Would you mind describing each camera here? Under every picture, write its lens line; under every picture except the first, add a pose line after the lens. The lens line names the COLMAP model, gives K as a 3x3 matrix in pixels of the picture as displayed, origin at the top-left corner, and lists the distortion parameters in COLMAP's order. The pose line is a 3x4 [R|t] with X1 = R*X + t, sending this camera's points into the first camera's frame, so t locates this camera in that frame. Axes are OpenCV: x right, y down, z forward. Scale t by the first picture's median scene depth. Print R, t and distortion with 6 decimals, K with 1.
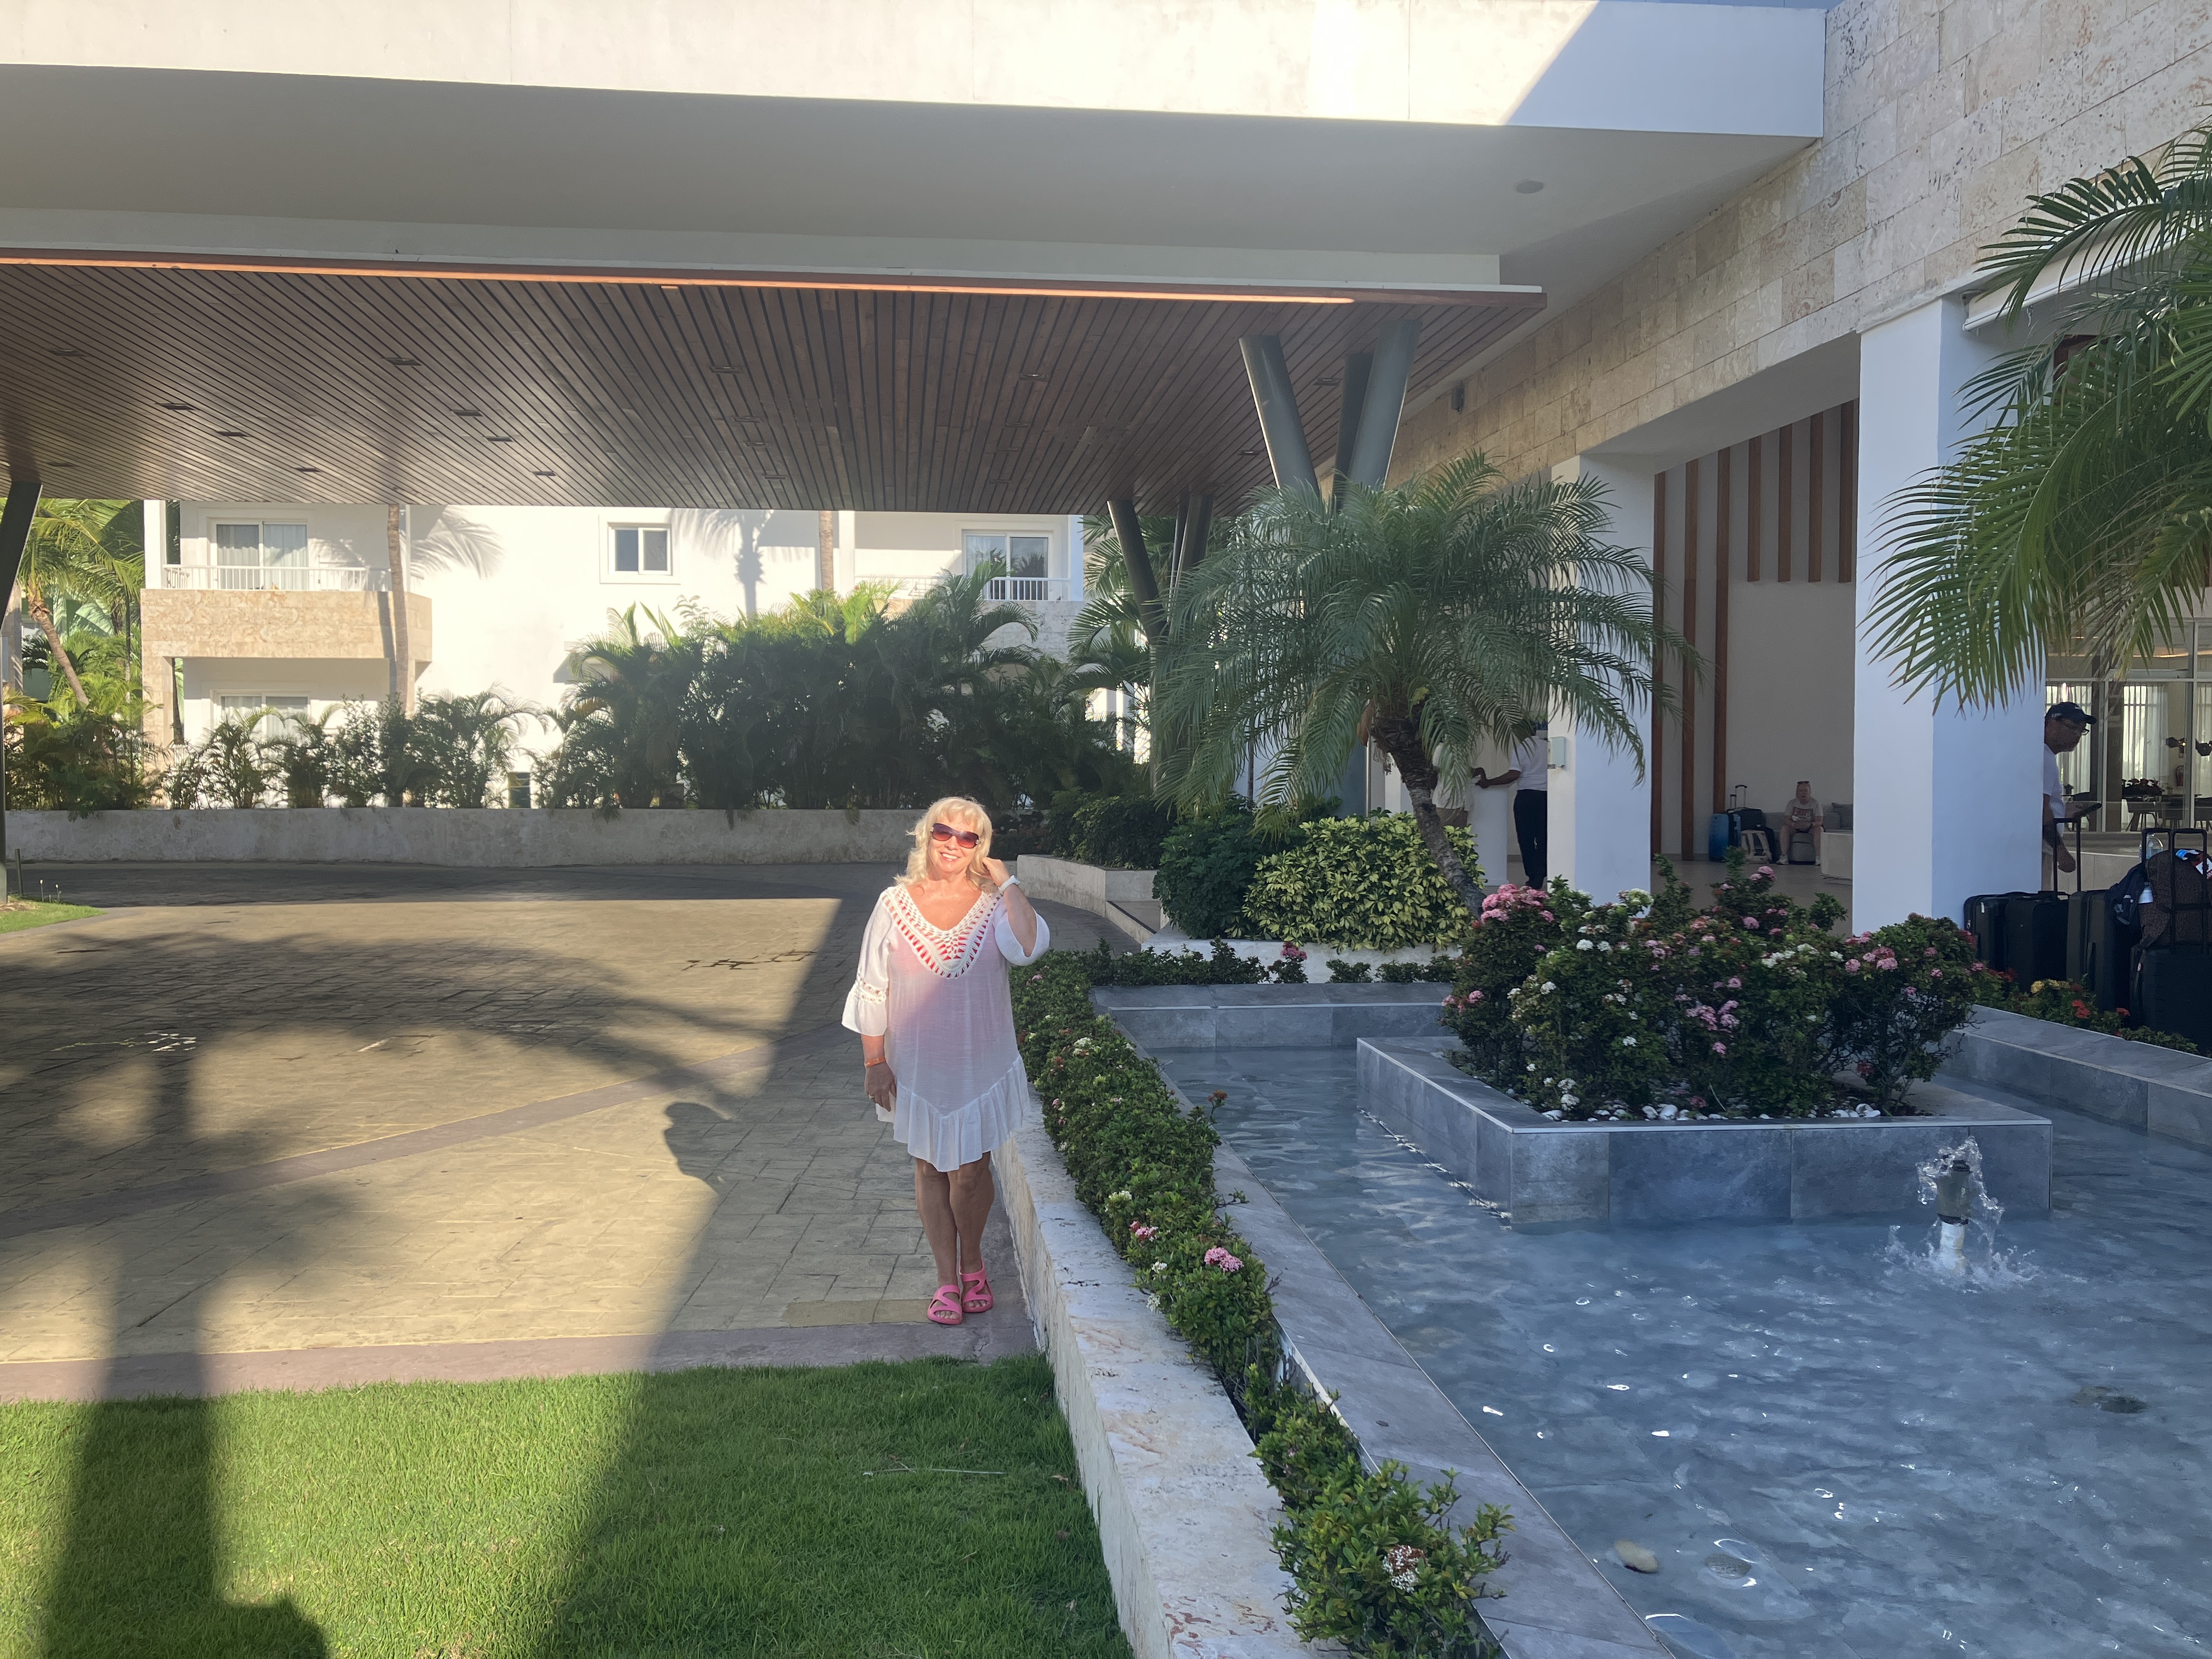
lens RADIAL K [[1813.2, 0, 1106.0], [0, 1813.2, 829.5], [0, 0, 1]] dist [0.010723, -0.002159]
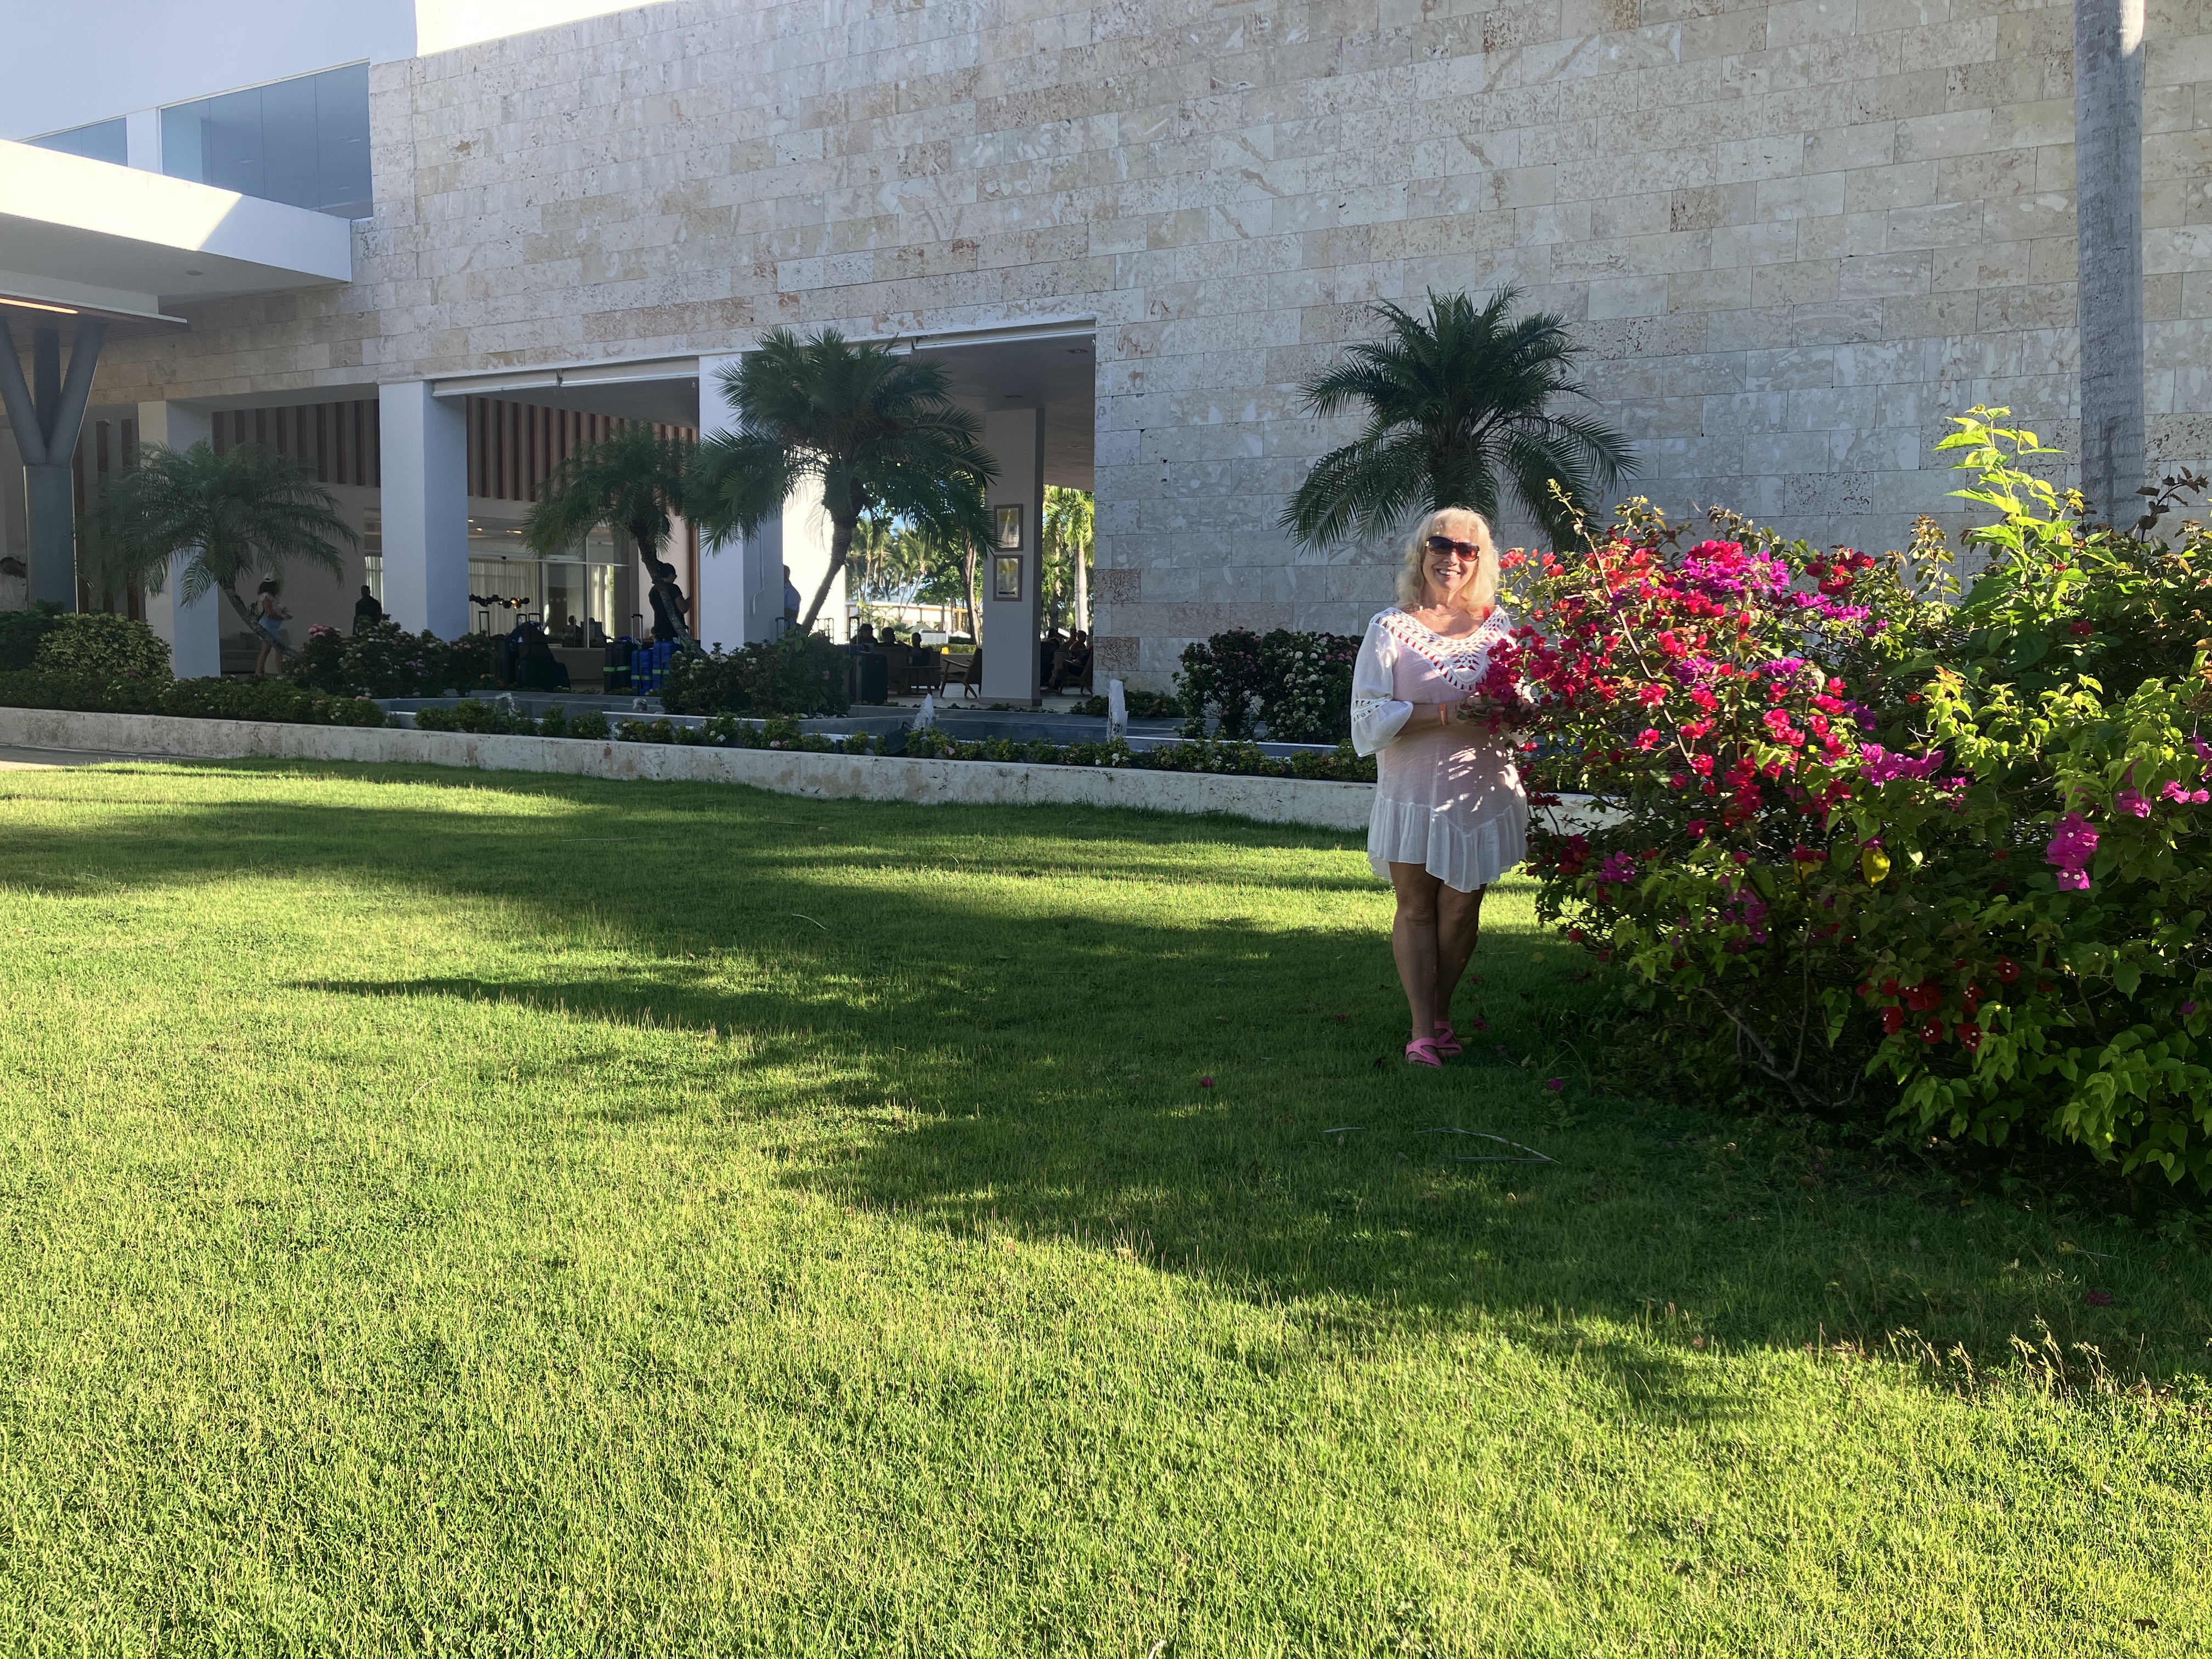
lens RADIAL K [[1813.2, 0, 1106.0], [0, 1813.2, 829.5], [0, 0, 1]] dist [0.010723, -0.002159]
pose [[0.601637, -0.075590, 0.795185, -0.759562], [0.017334, 0.996513, 0.081614, 0.083967], [-0.798581, -0.035318, 0.600850, -0.924345]]
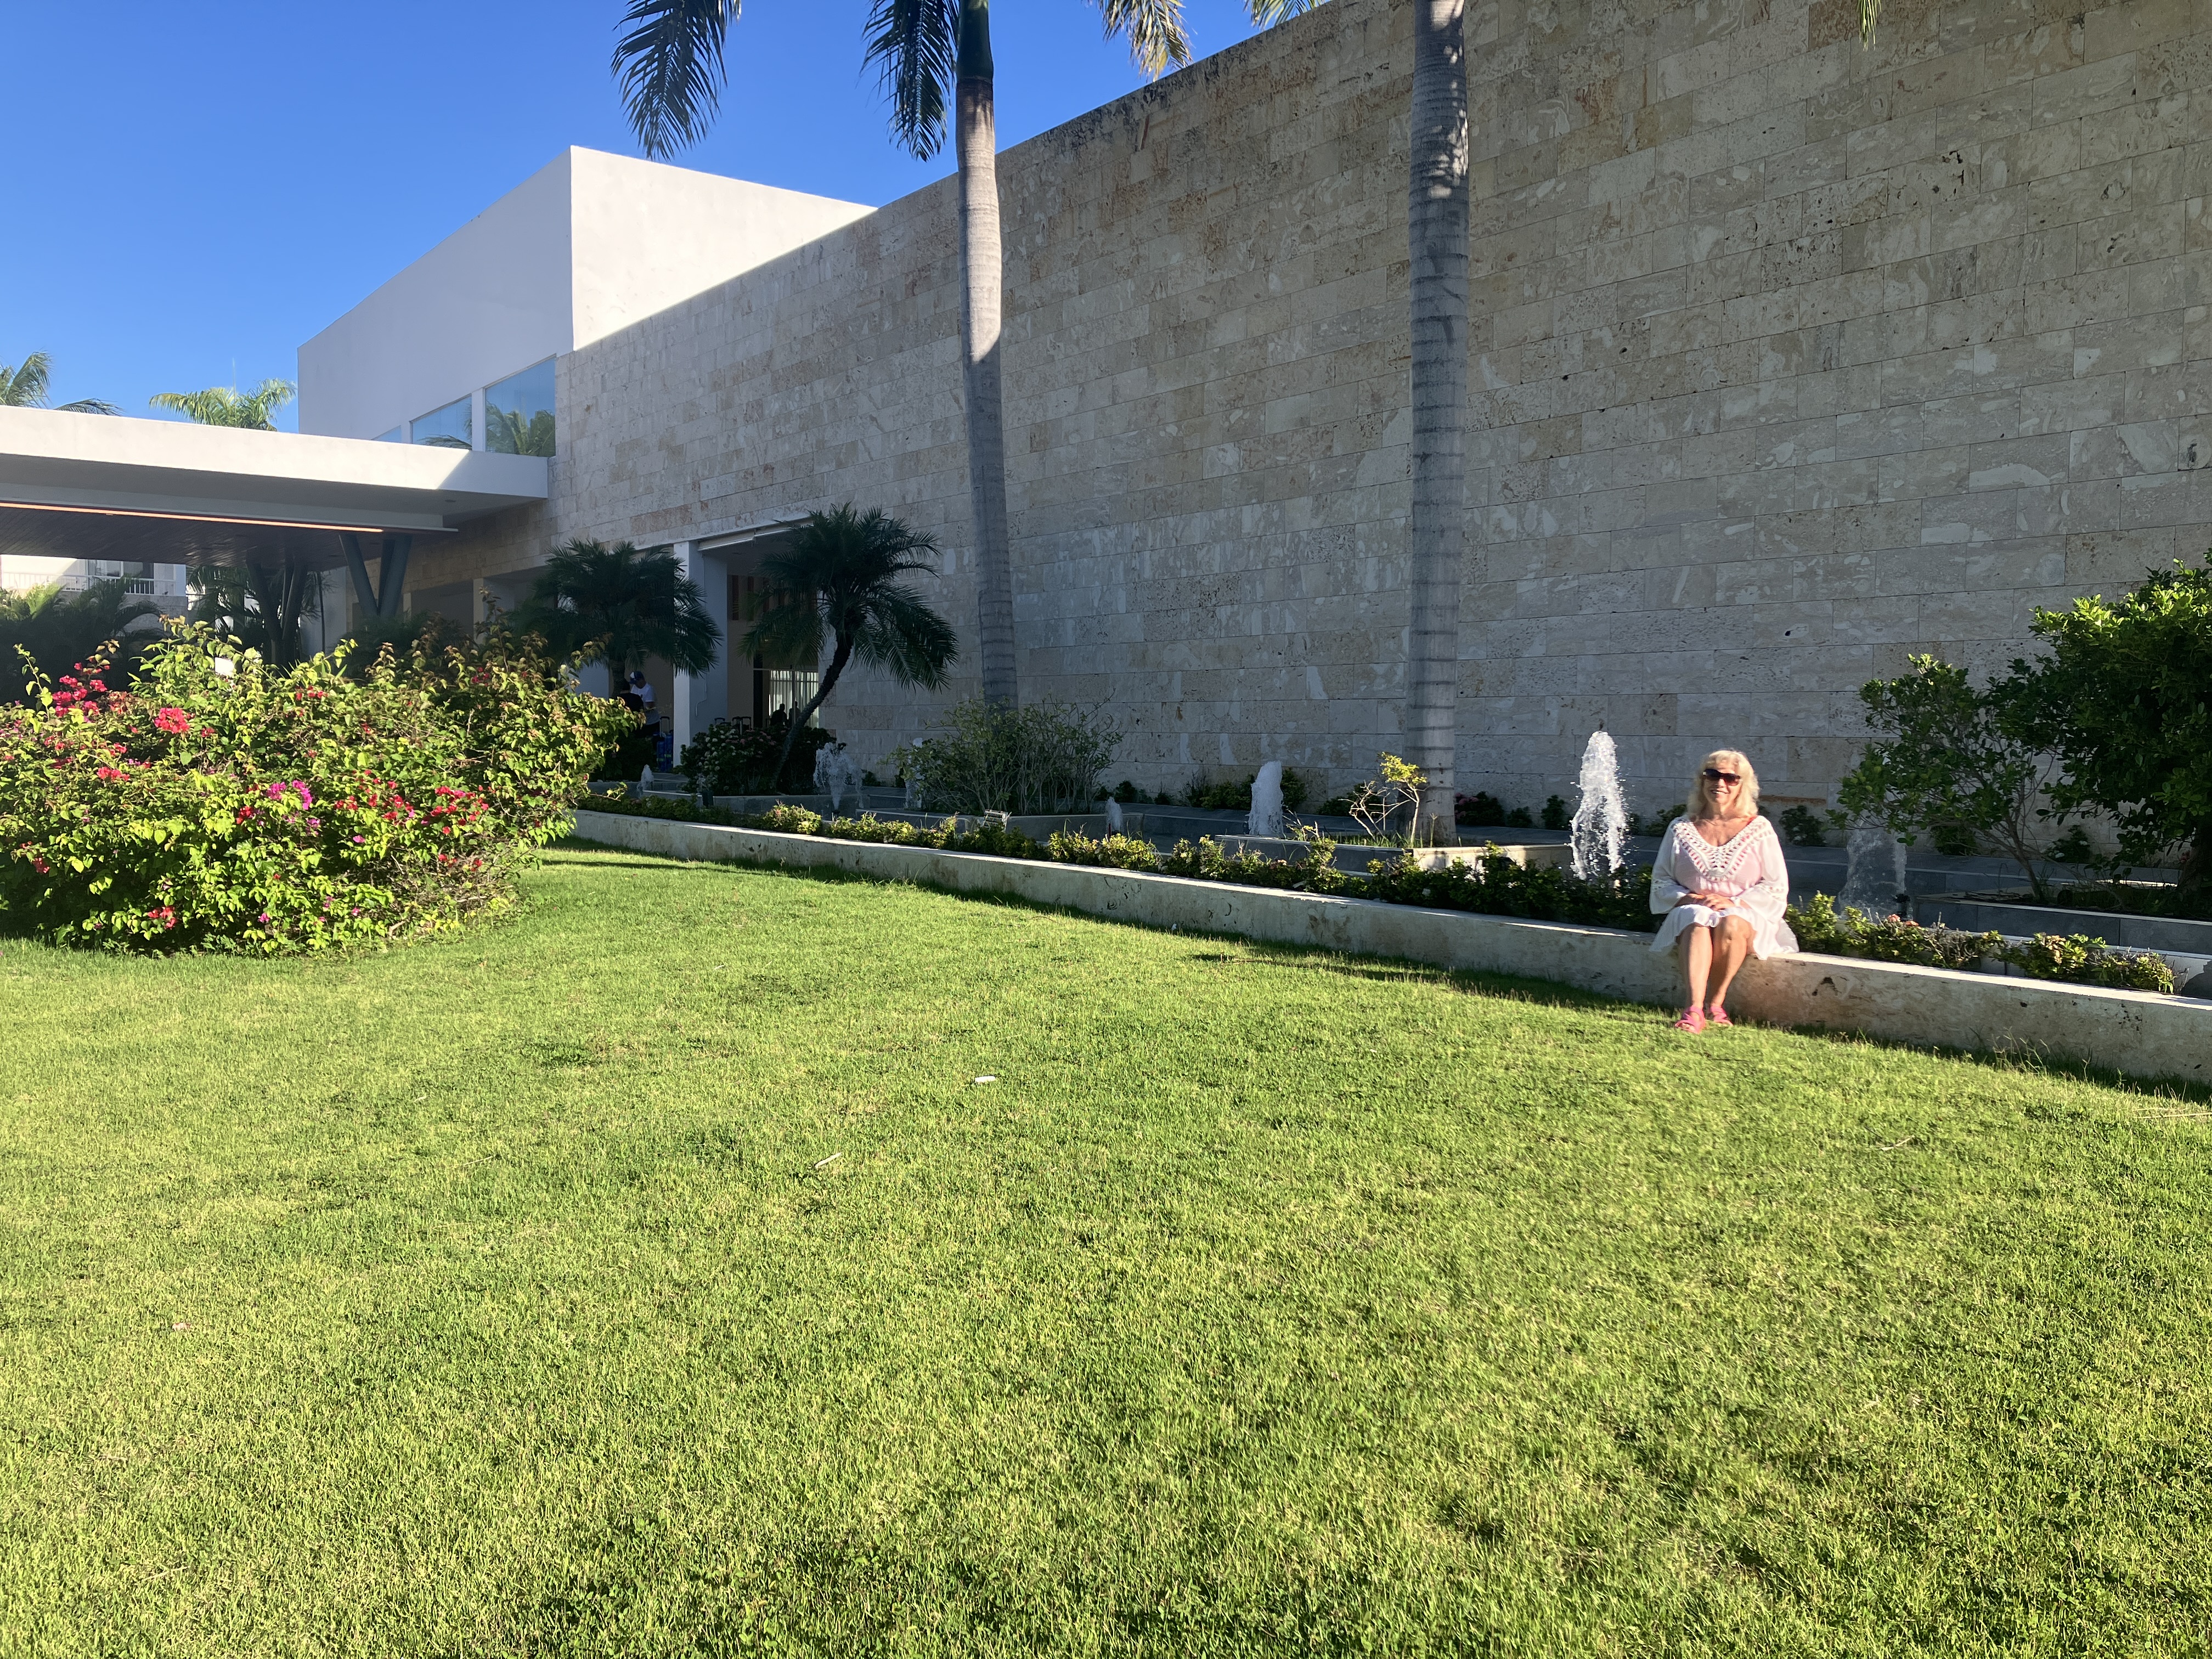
lens RADIAL K [[1813.2, 0, 1106.0], [0, 1813.2, 829.5], [0, 0, 1]] dist [0.010723, -0.002159]
pose [[0.865475, -0.059226, 0.497439, -0.356641], [0.041060, 0.998032, 0.047387, 0.078932], [-0.499267, -0.020588, 0.866204, -2.138224]]
